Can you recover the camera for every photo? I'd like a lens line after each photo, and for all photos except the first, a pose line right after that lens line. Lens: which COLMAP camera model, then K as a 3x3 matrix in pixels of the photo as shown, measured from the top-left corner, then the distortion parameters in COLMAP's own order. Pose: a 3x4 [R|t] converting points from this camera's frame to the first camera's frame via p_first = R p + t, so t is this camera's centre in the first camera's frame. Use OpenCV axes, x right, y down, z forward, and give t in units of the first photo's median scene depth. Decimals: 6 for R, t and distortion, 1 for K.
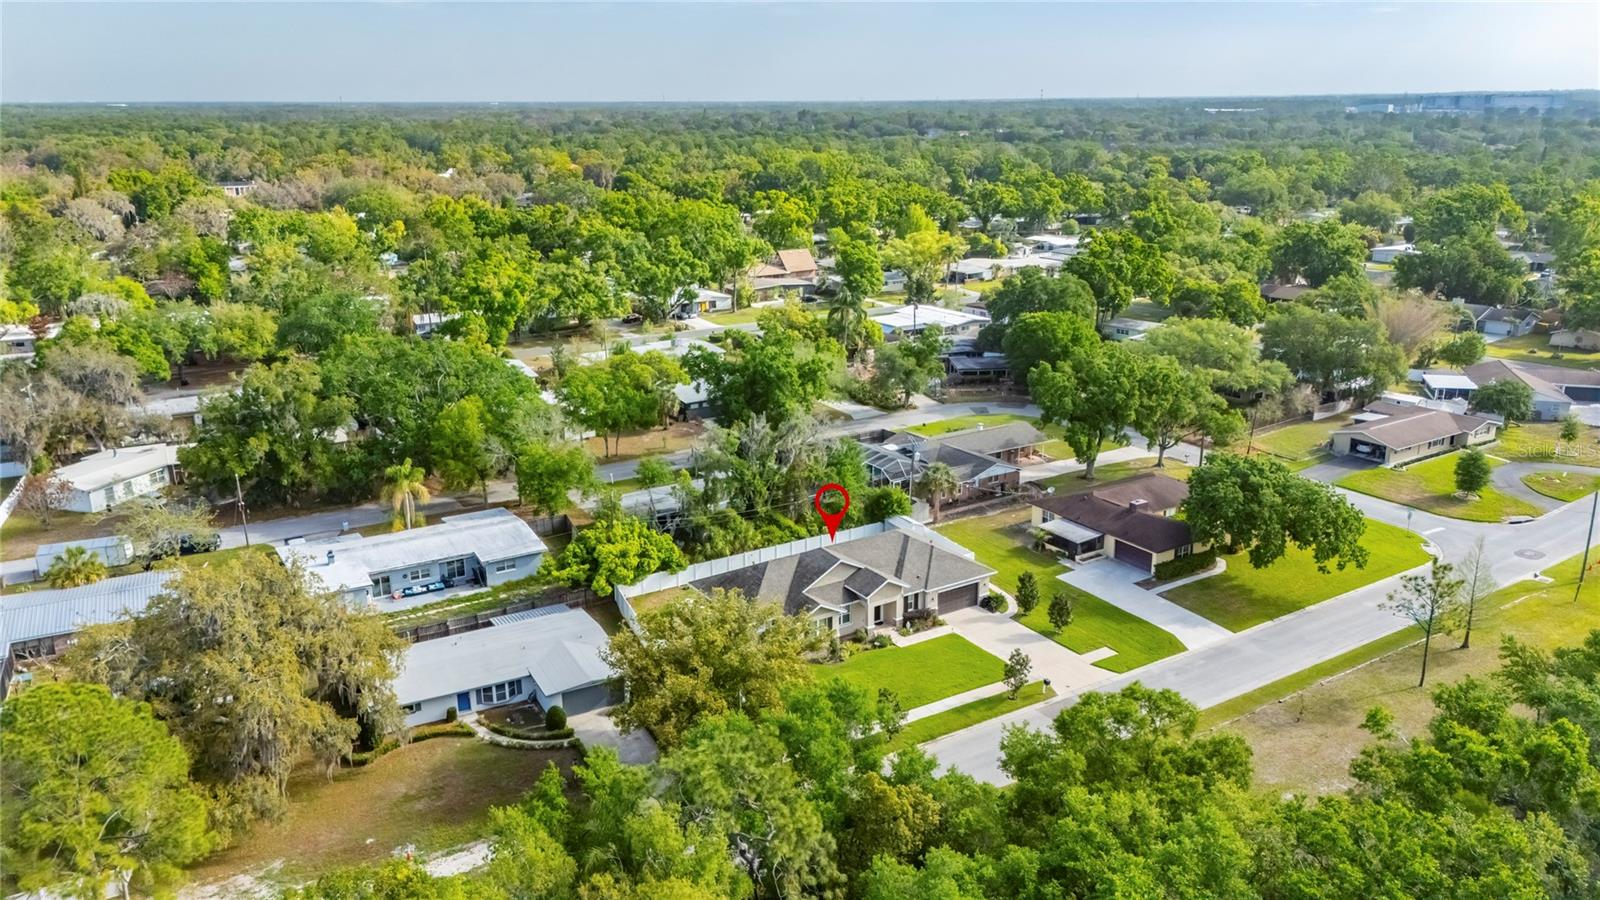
lens RADIAL K [[1170.6, 0, 809.2], [0, 1170.6, 447.3], [0, 0, 1]] dist [0.109745, -0.163461]
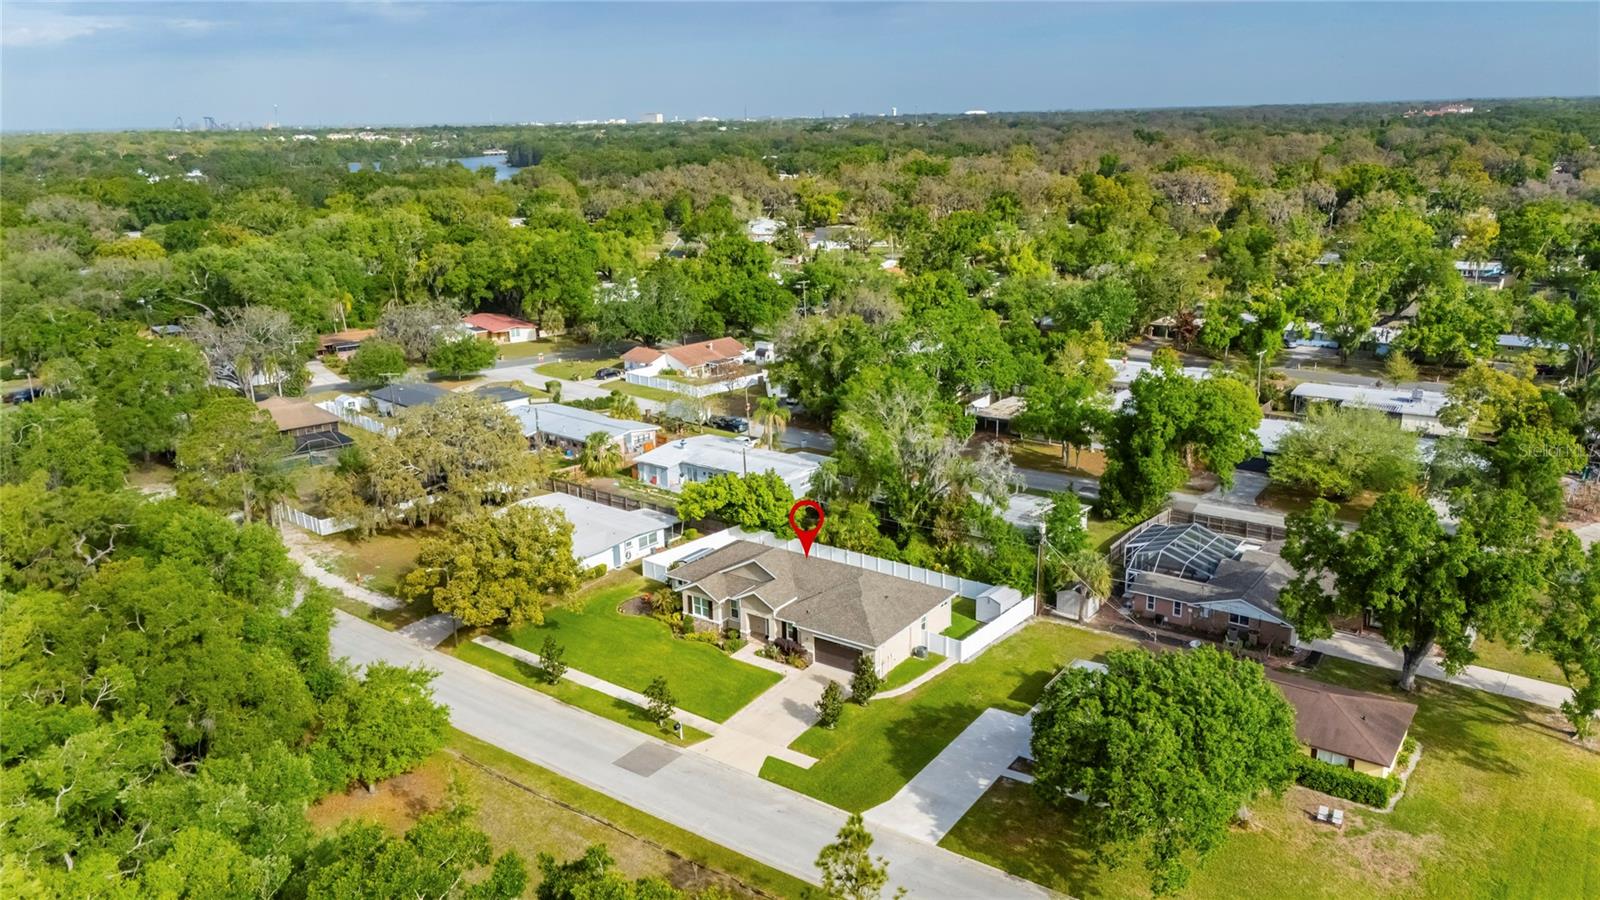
lens RADIAL K [[1170.6, 0, 809.2], [0, 1170.6, 447.3], [0, 0, 1]] dist [0.109745, -0.163461]
pose [[0.372038, 0.249712, -0.893998, 0.802042], [-0.244488, 0.955486, 0.165143, -0.151855], [0.895441, 0.157132, 0.416528, 0.524511]]
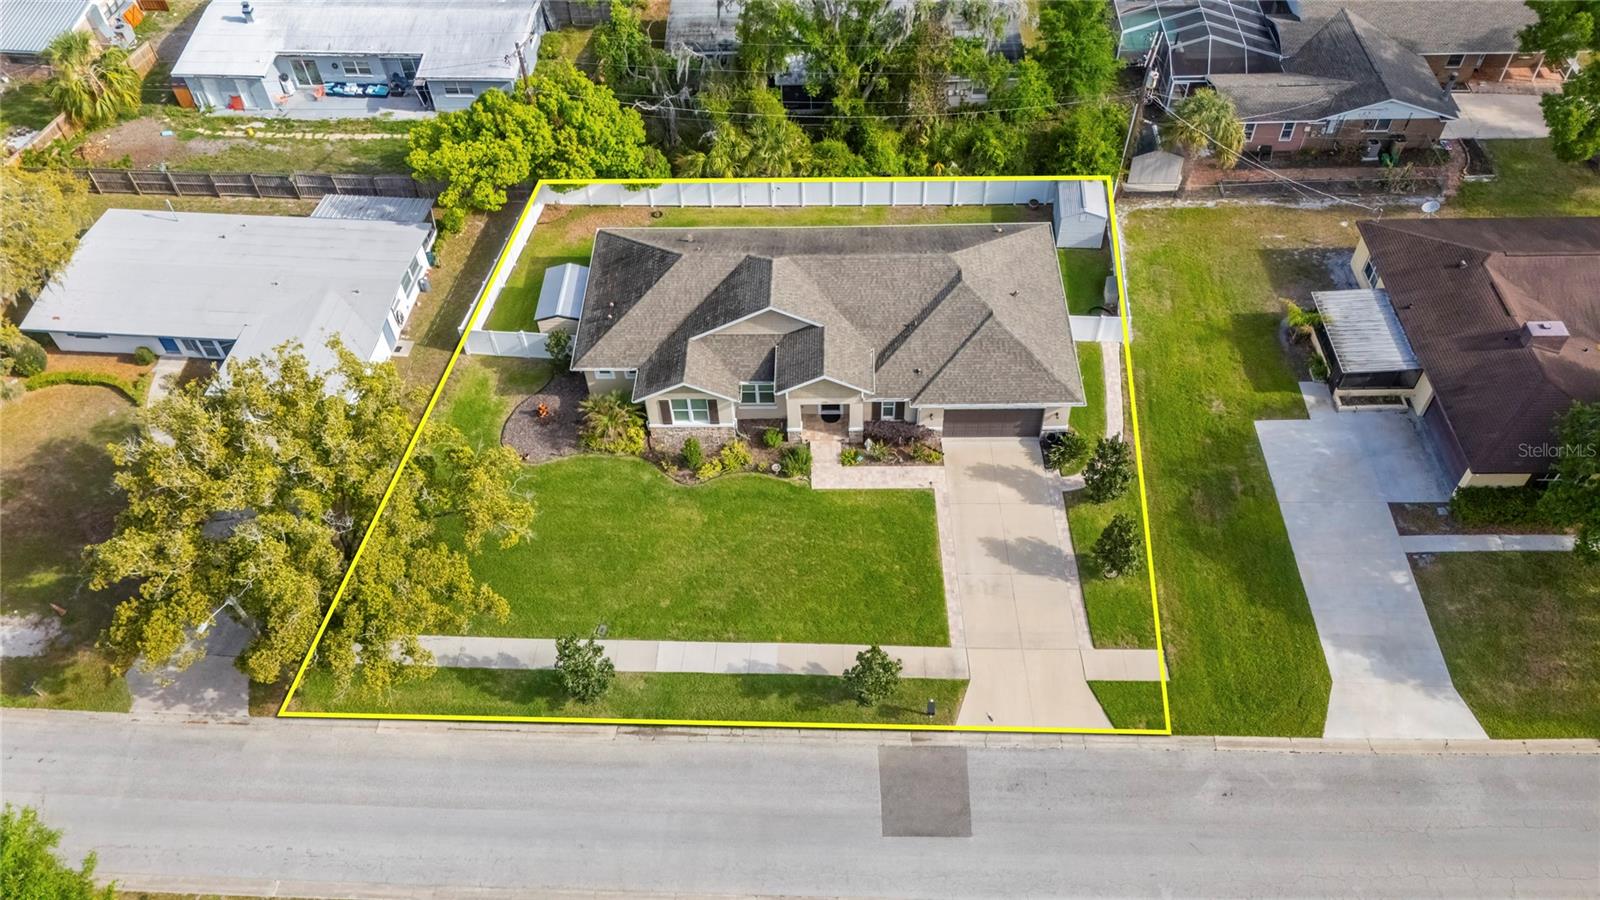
lens RADIAL K [[1170.2, 0, 808.9], [0, 1170.2, 452.1], [0, 0, 1]] dist [0.071827, -0.065073]
pose [[0.833123, 0.410775, -0.370365, 0.237444], [-0.138830, 0.803506, 0.578882, -0.146531], [0.535380, -0.430862, 0.726447, 0.503063]]
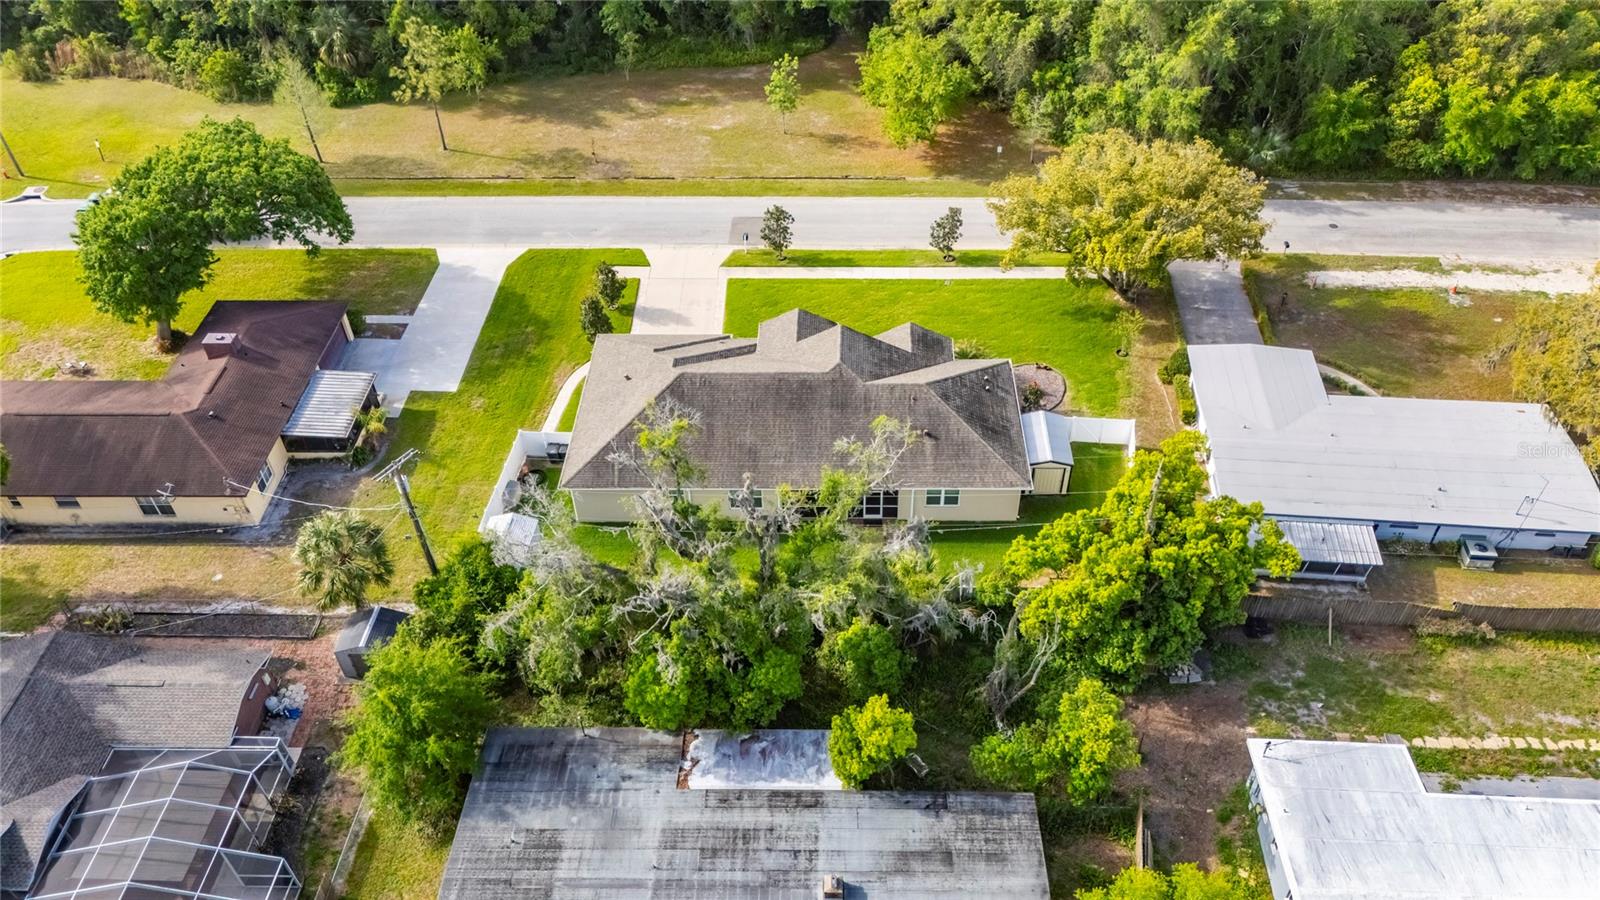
lens RADIAL K [[1170.2, 0, 808.9], [0, 1170.2, 452.1], [0, 0, 1]] dist [0.071827, -0.065073]
pose [[-0.825893, -0.362652, 0.431722, -0.231174], [0.184062, 0.550336, 0.814403, -0.347922], [-0.532936, 0.752073, -0.387769, 1.140633]]
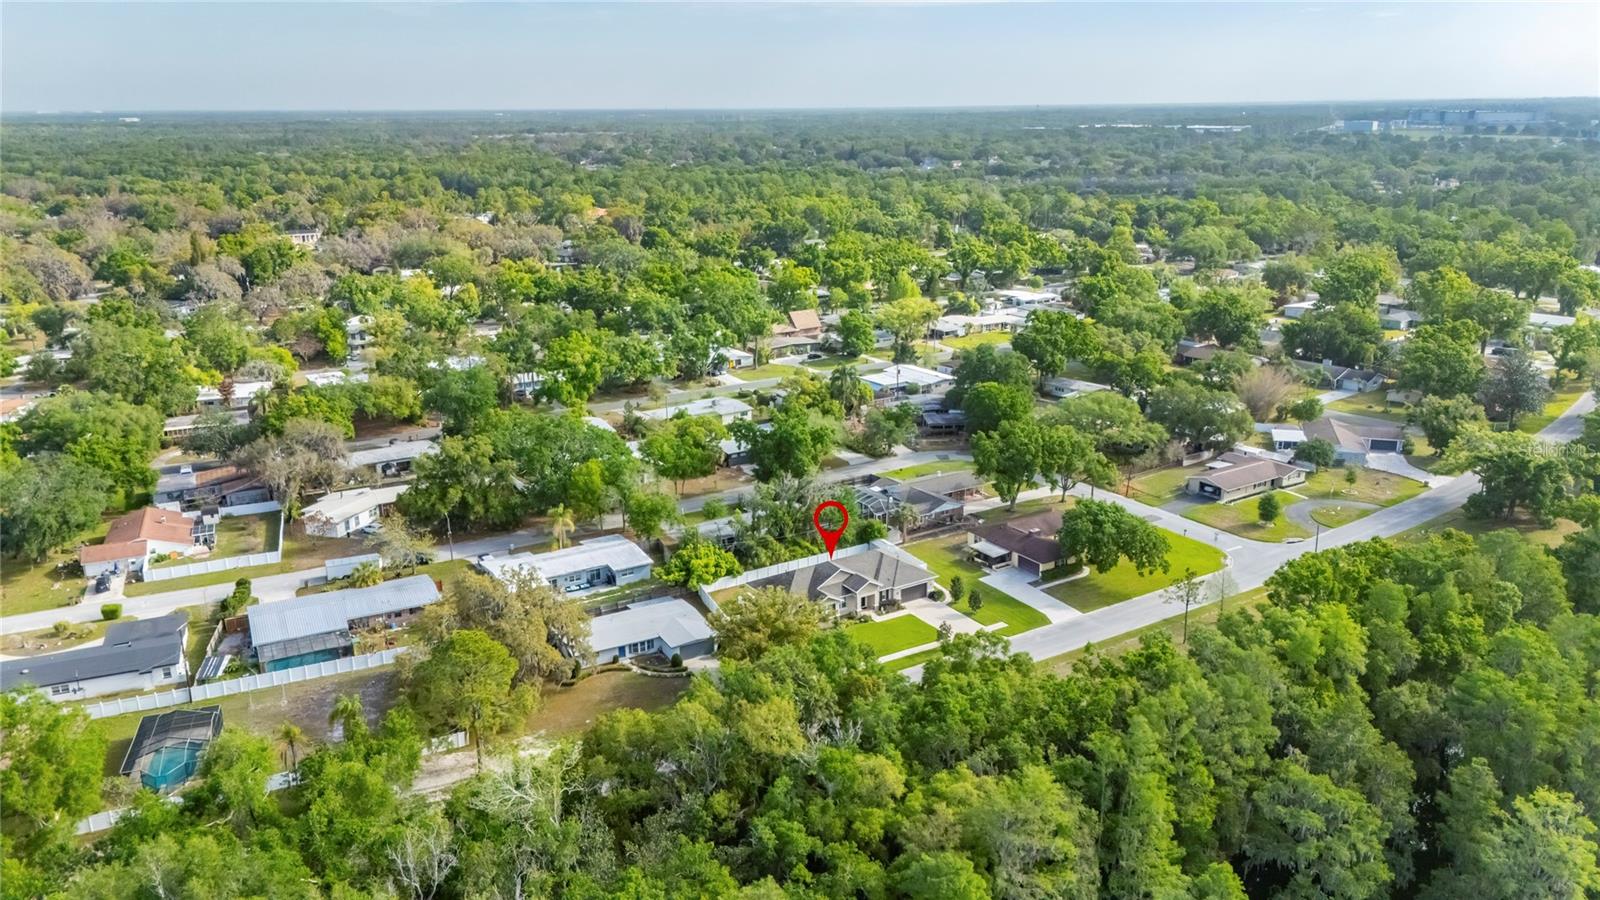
lens RADIAL K [[1170.6, 0, 809.2], [0, 1170.6, 447.3], [0, 0, 1]] dist [0.109745, -0.163461]
pose [[0.999997, -0.002229, -0.001170, -0.012258], [0.002224, 0.999990, -0.003974, -0.057465], [0.001179, 0.003972, 0.999991, -0.542934]]
